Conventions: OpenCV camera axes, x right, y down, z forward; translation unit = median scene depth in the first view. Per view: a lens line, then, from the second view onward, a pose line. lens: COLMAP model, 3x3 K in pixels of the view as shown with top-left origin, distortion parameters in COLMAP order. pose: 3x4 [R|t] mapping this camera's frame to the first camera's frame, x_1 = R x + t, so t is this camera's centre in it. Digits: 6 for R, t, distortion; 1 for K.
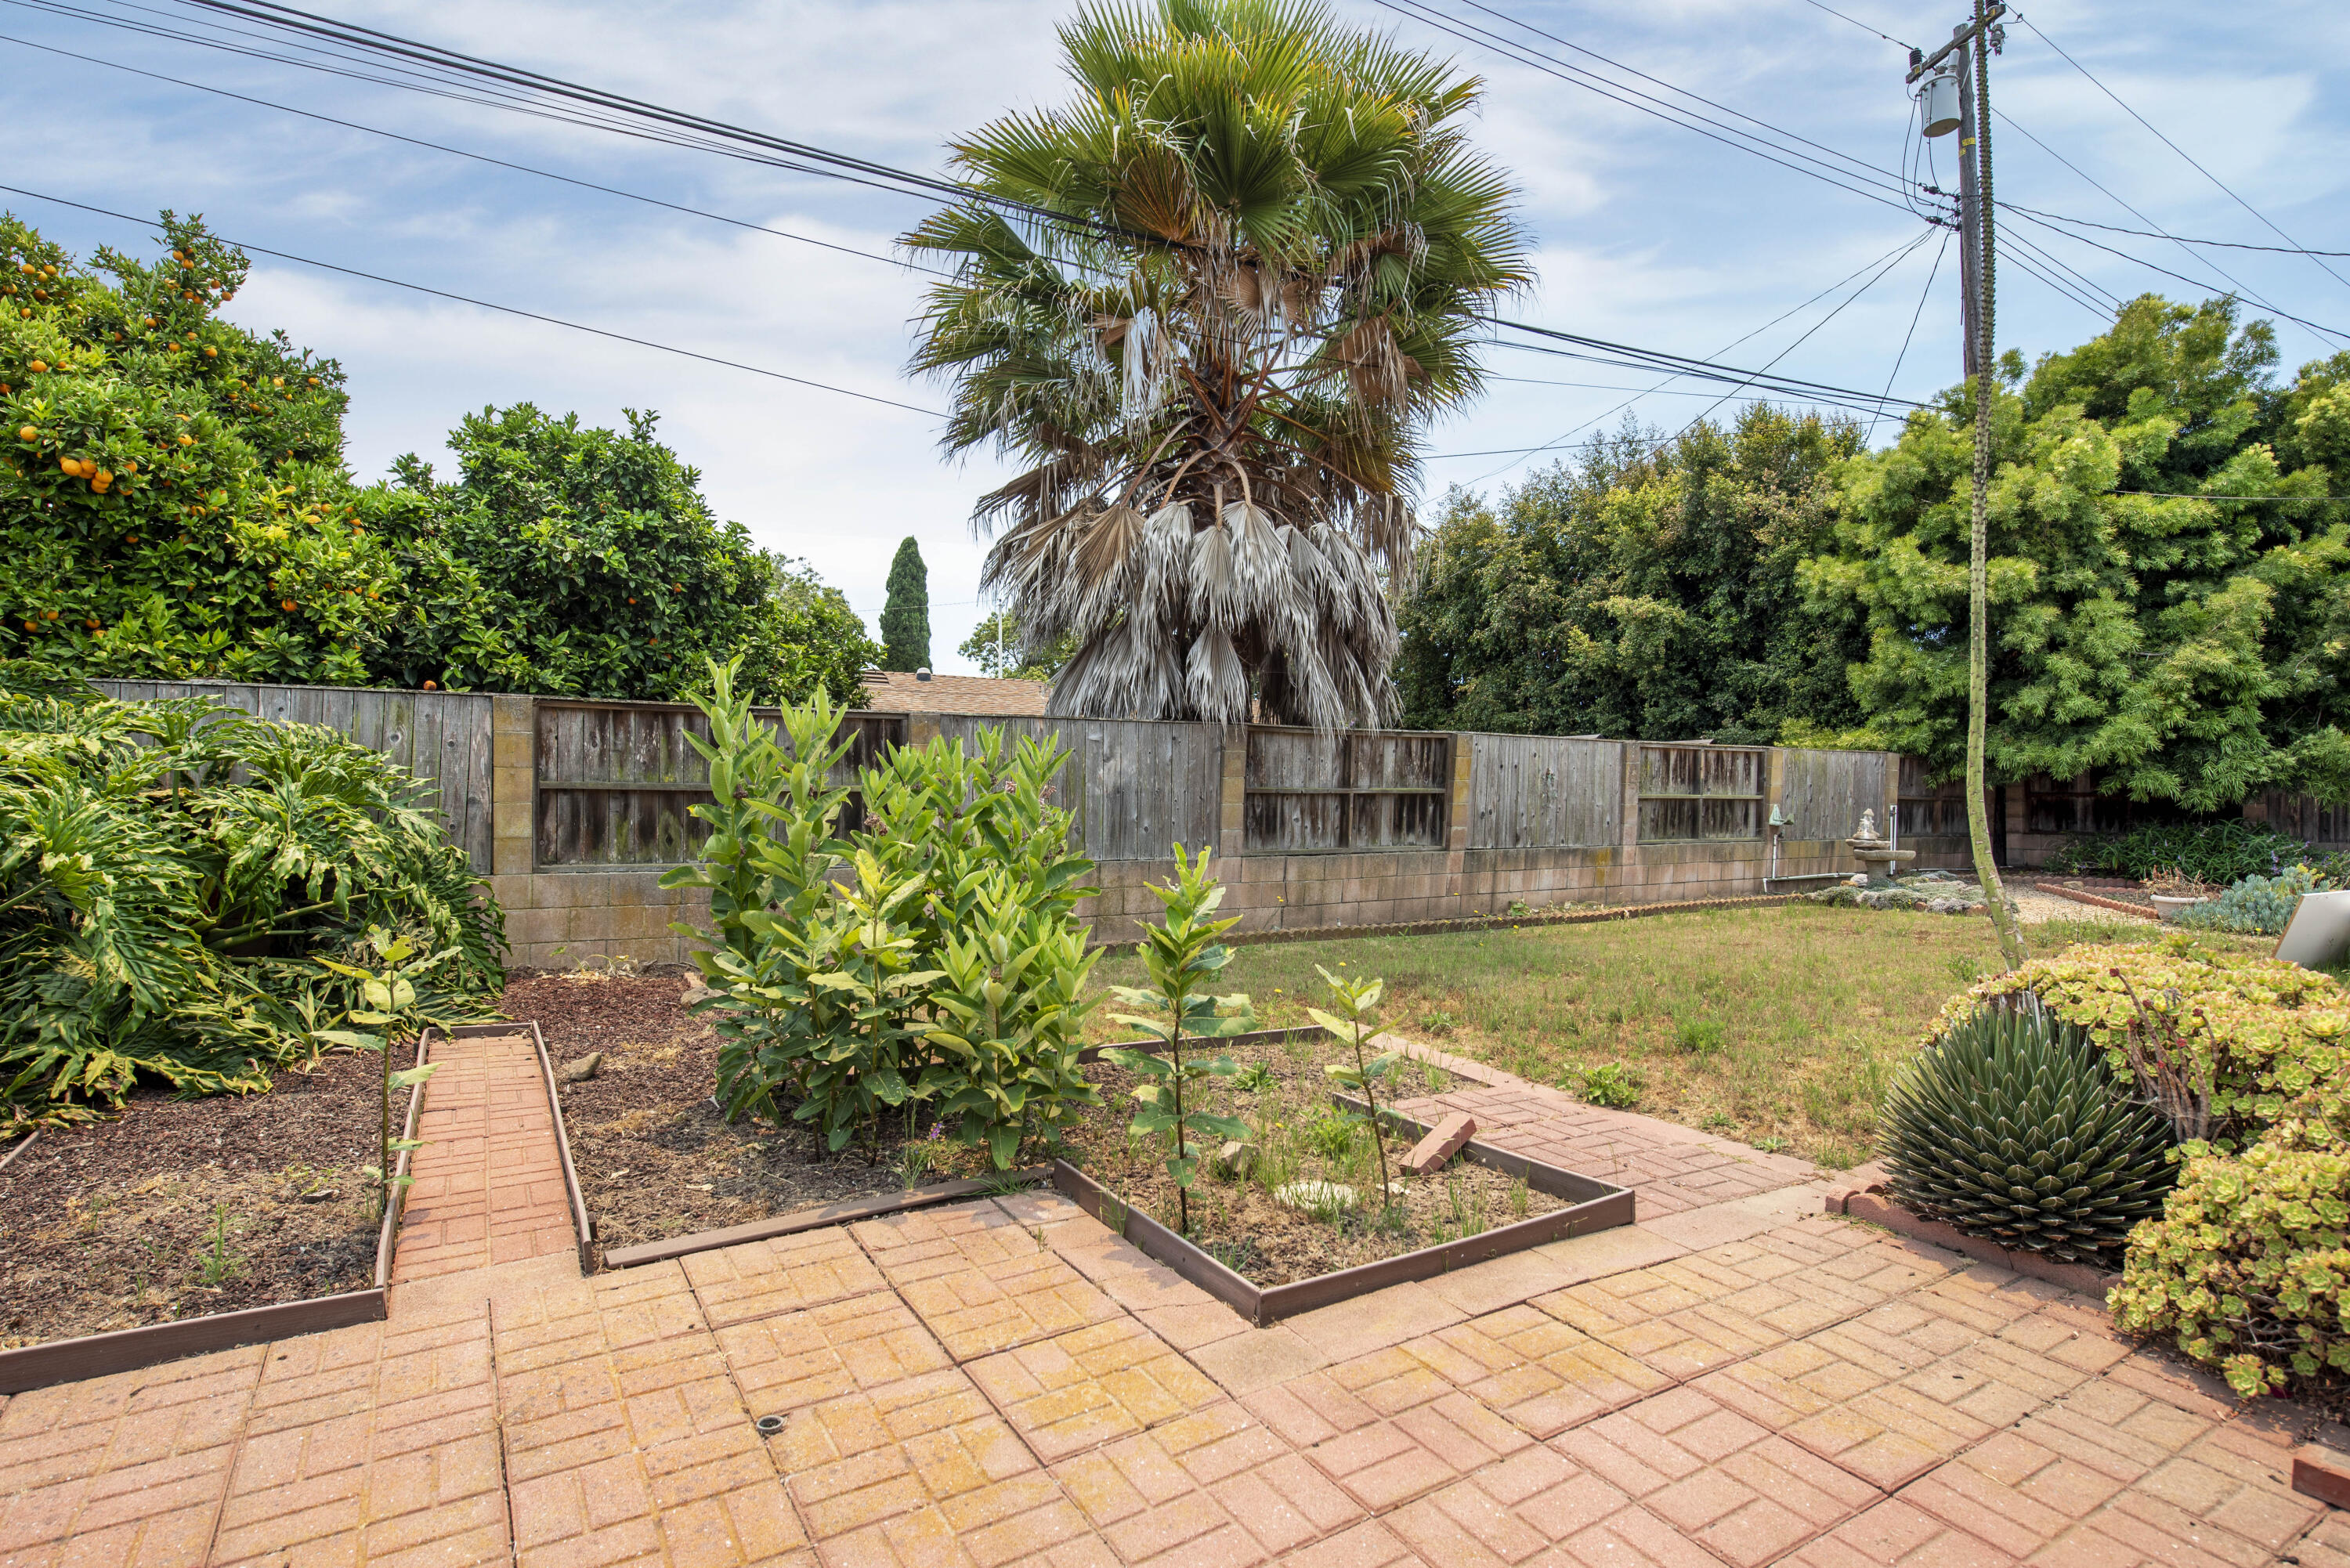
lens RADIAL K [[1211.3, 0, 1213.4], [0, 1211.3, 795.0], [0, 0, 1]] dist [-0.025008, -0.000107]
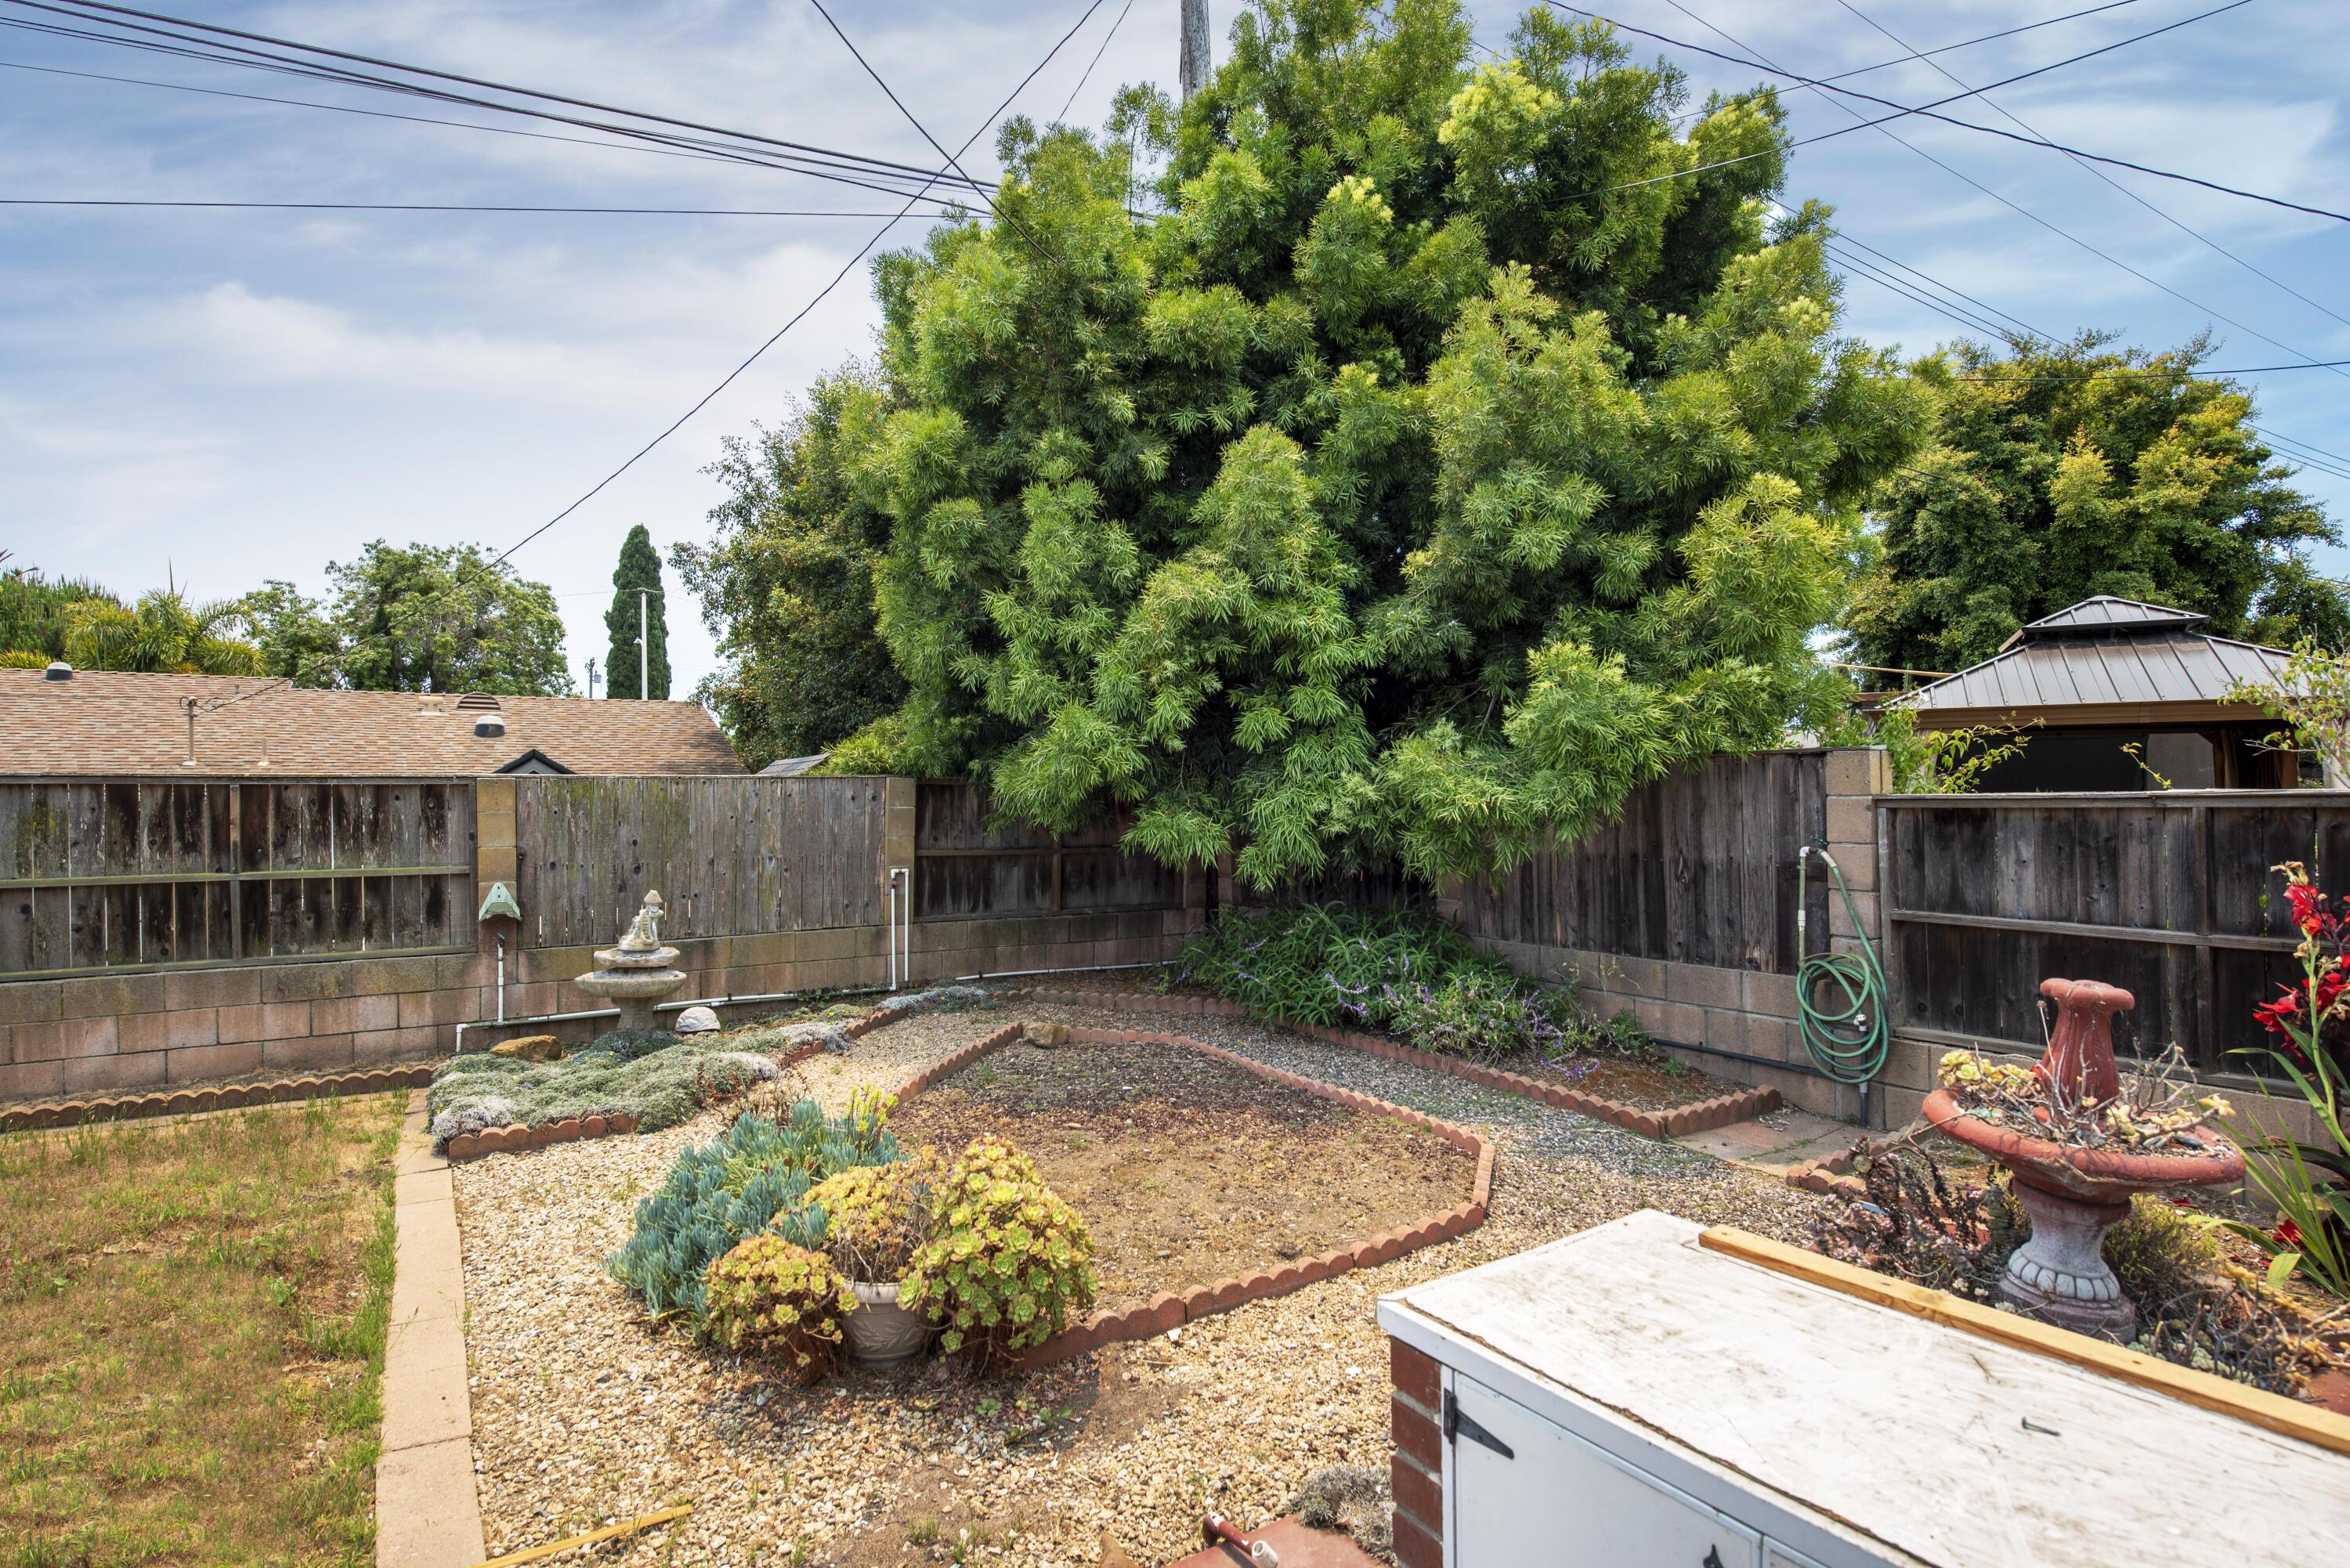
lens RADIAL K [[1211.3, 0, 1213.4], [0, 1211.3, 795.0], [0, 0, 1]] dist [-0.025008, -0.000107]
pose [[0.999446, -0.012314, 0.030926, 0.421404], [0.012379, 0.999922, -0.001923, -0.014334], [-0.030900, 0.002304, 0.999520, 0.252509]]
